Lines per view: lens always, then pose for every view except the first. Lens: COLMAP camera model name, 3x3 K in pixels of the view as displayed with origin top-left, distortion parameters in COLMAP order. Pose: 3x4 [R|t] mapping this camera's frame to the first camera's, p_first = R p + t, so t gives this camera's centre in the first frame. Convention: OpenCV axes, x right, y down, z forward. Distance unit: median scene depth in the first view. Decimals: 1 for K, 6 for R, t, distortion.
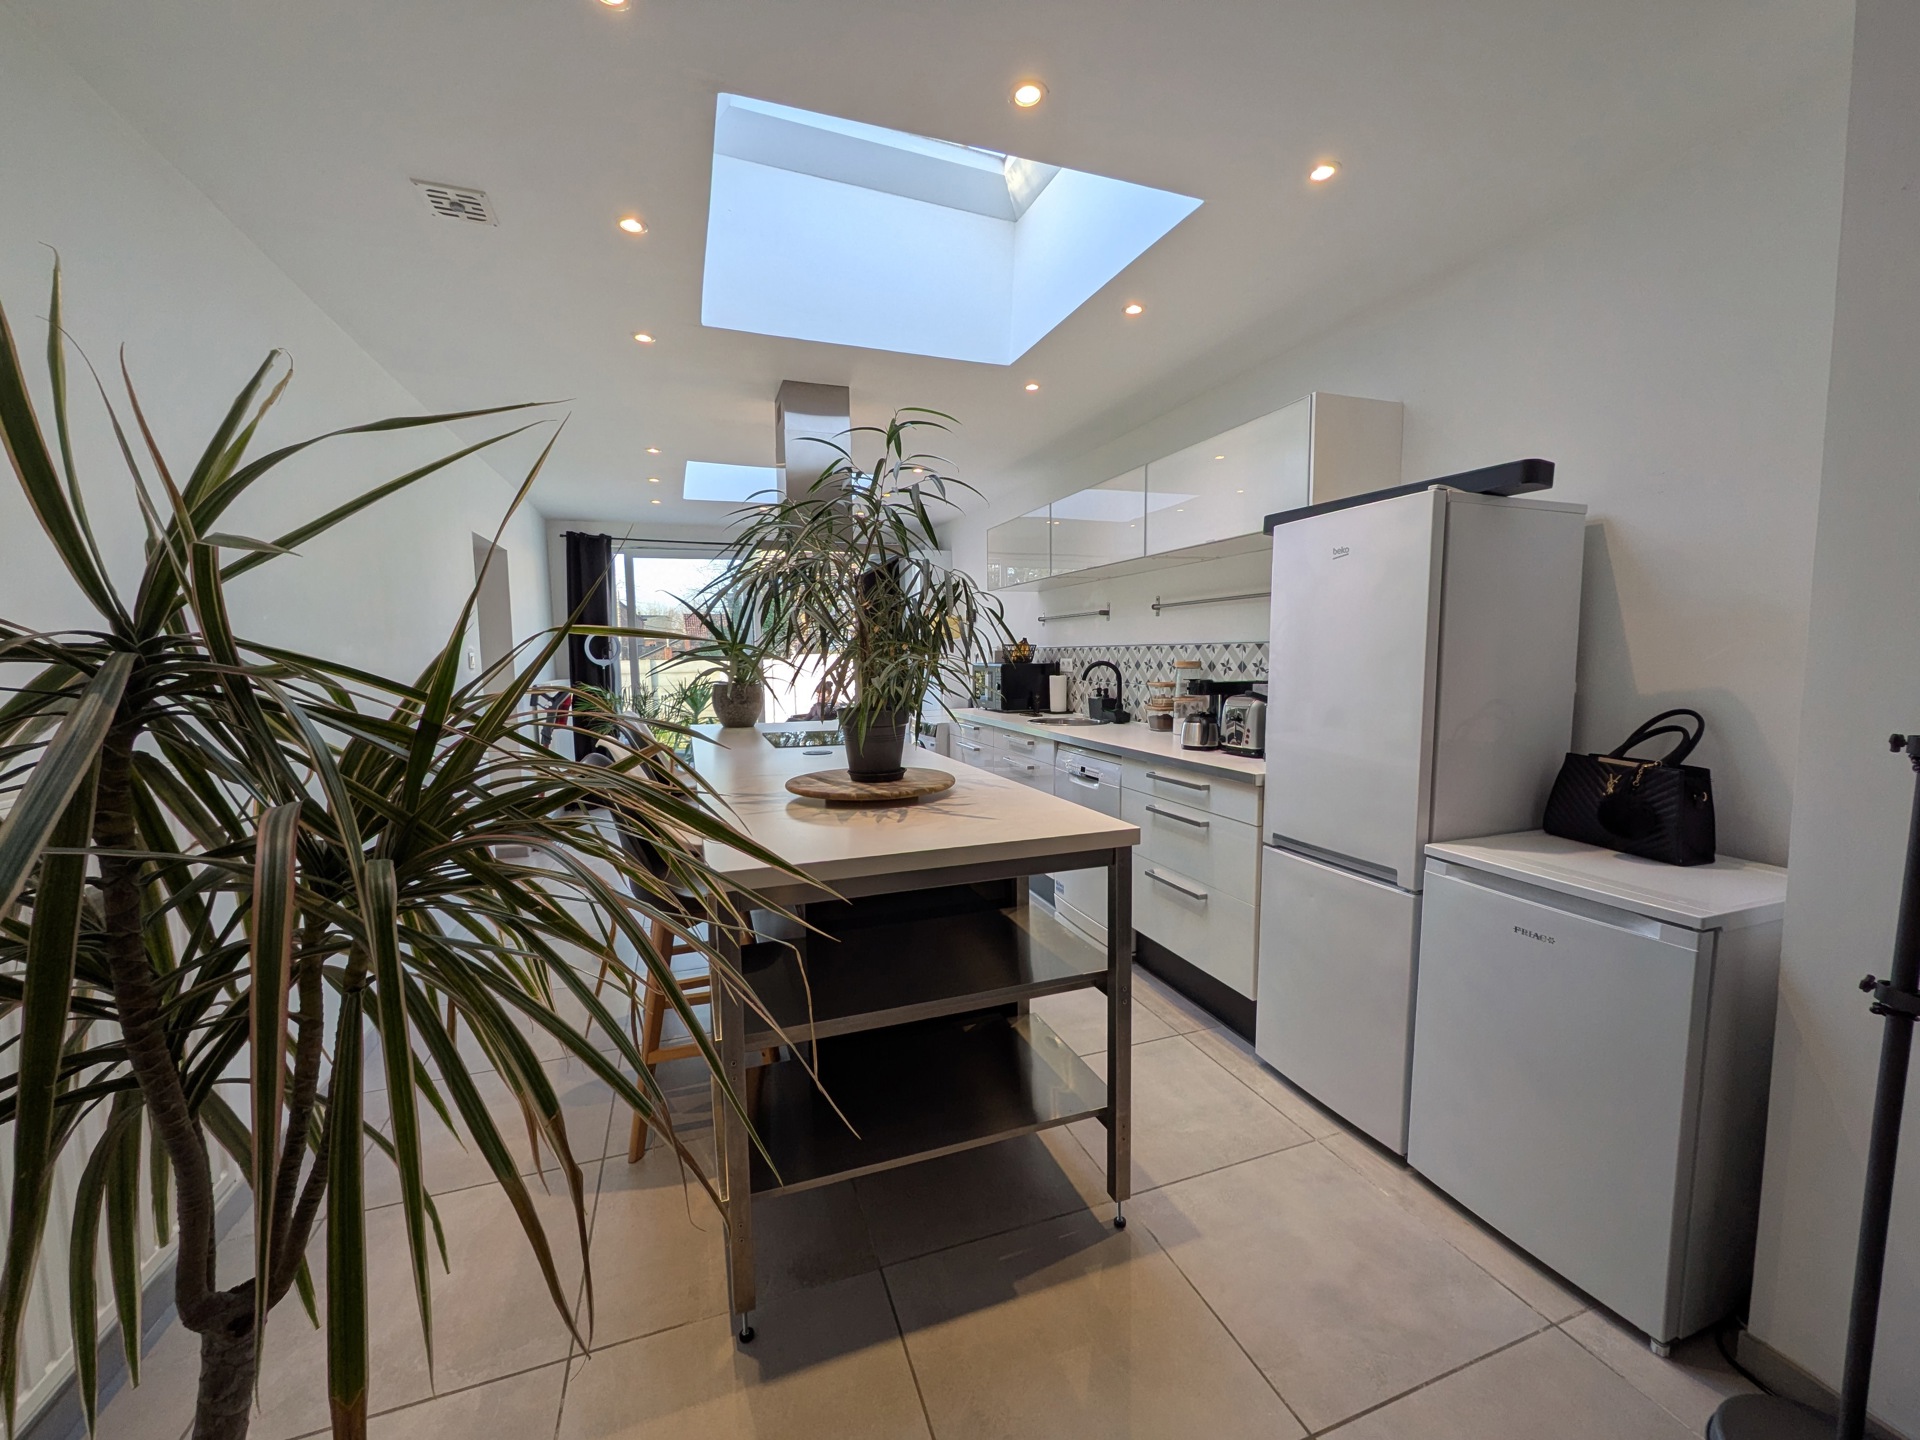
lens RADIAL K [[753.3, 0, 958.1], [0, 753.3, 721.7], [0, 0, 1]] dist [-0.000012, 0.000004]
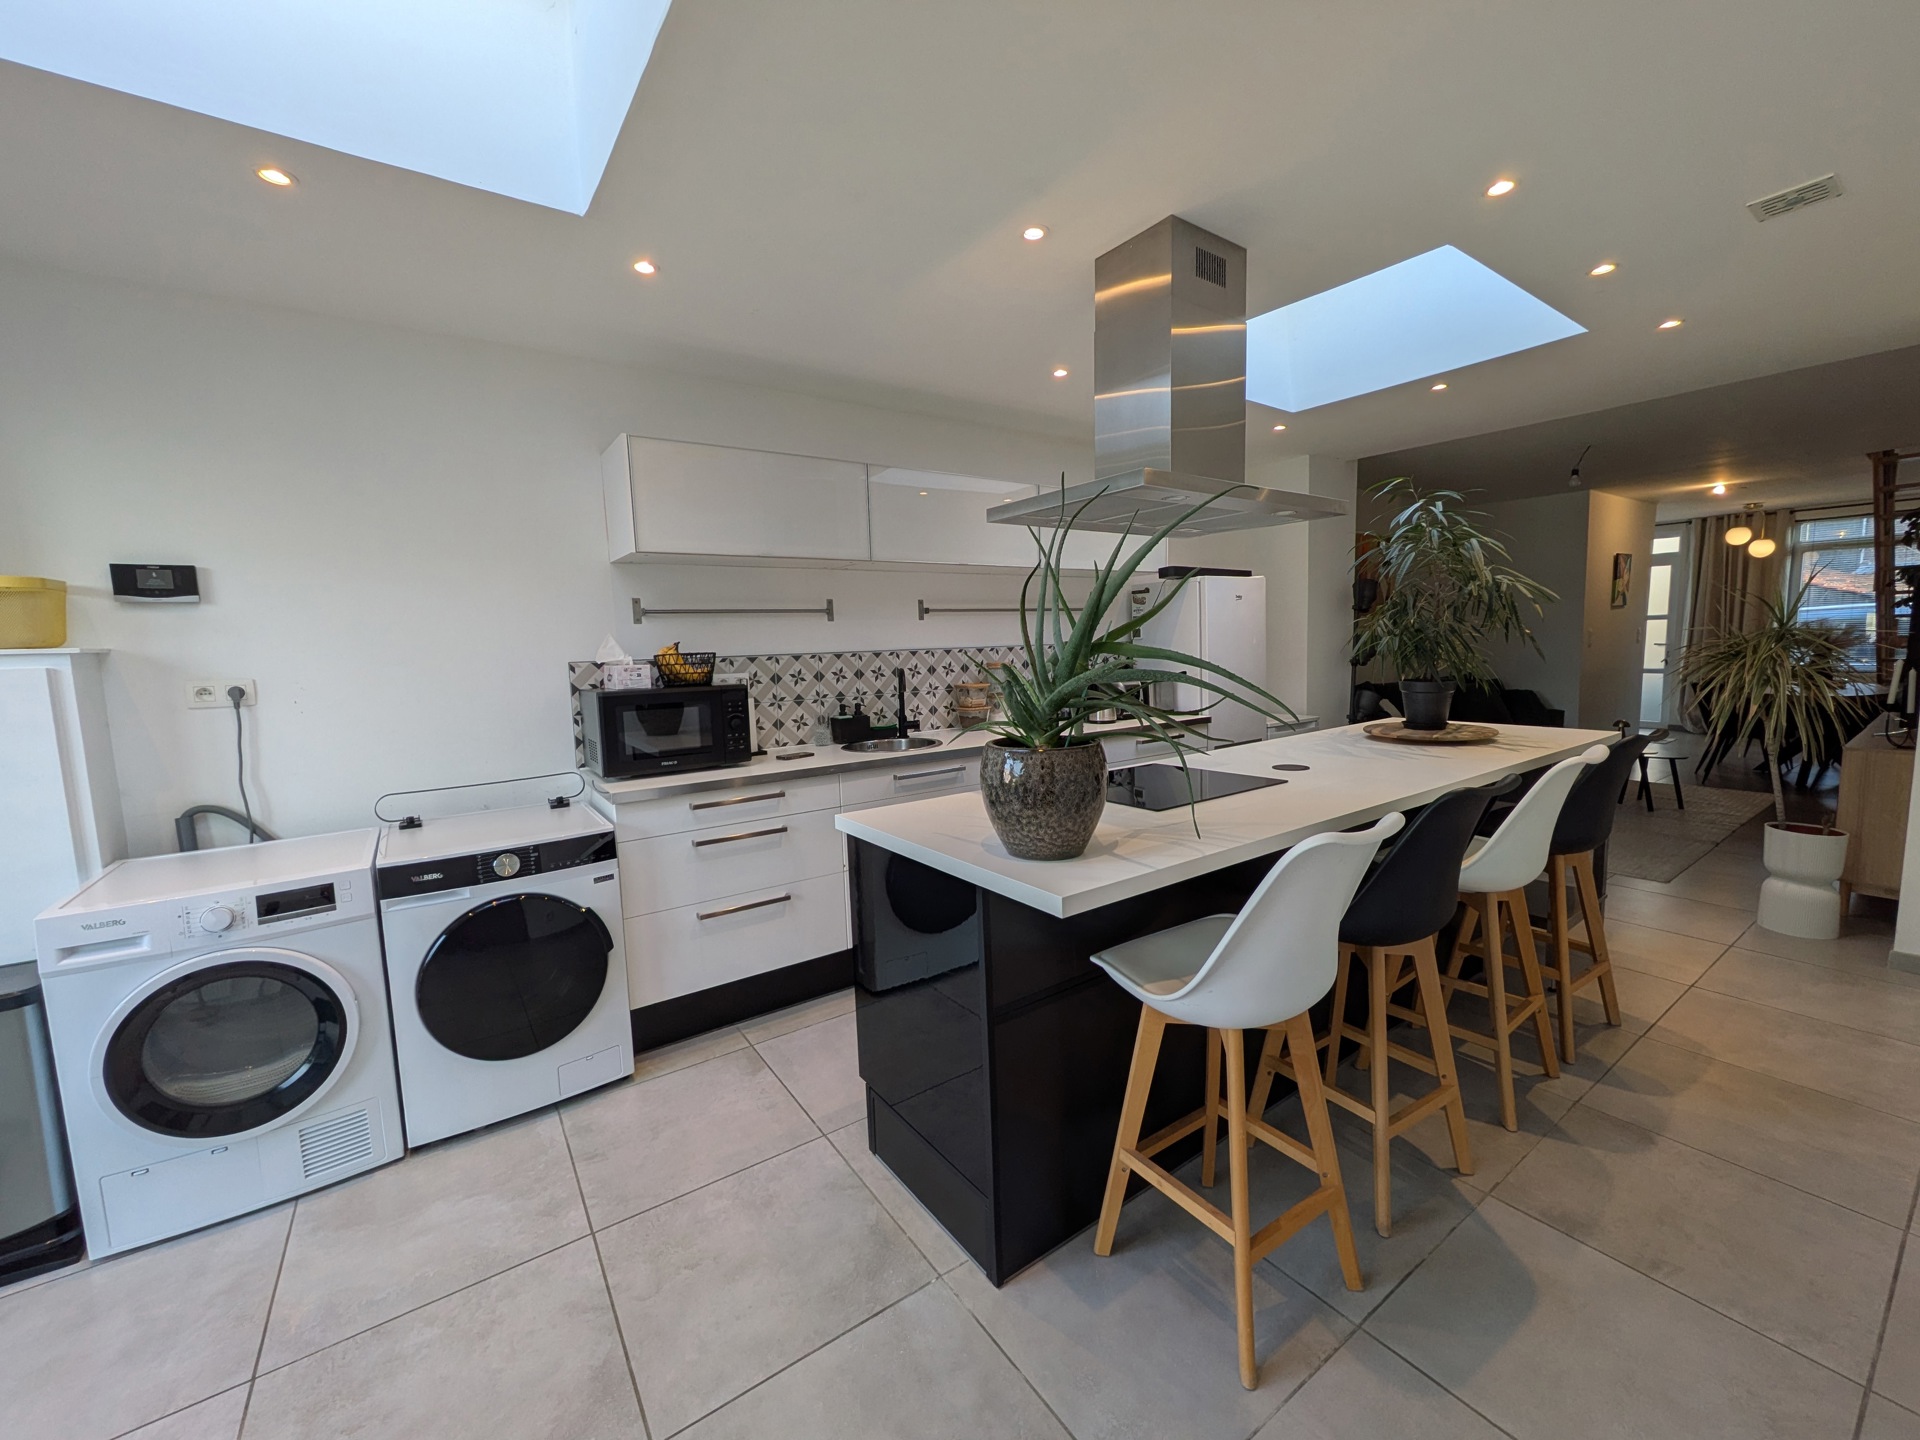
lens RADIAL K [[753.3, 0, 957.1], [0, 753.3, 725.0], [0, 0, 1]] dist [-0.000012, 0.000004]
pose [[-0.250838, -0.074345, 0.965170, -0.676737], [0.126066, 0.986047, 0.108716, -0.103196], [-0.959785, 0.148946, -0.237966, 1.171699]]
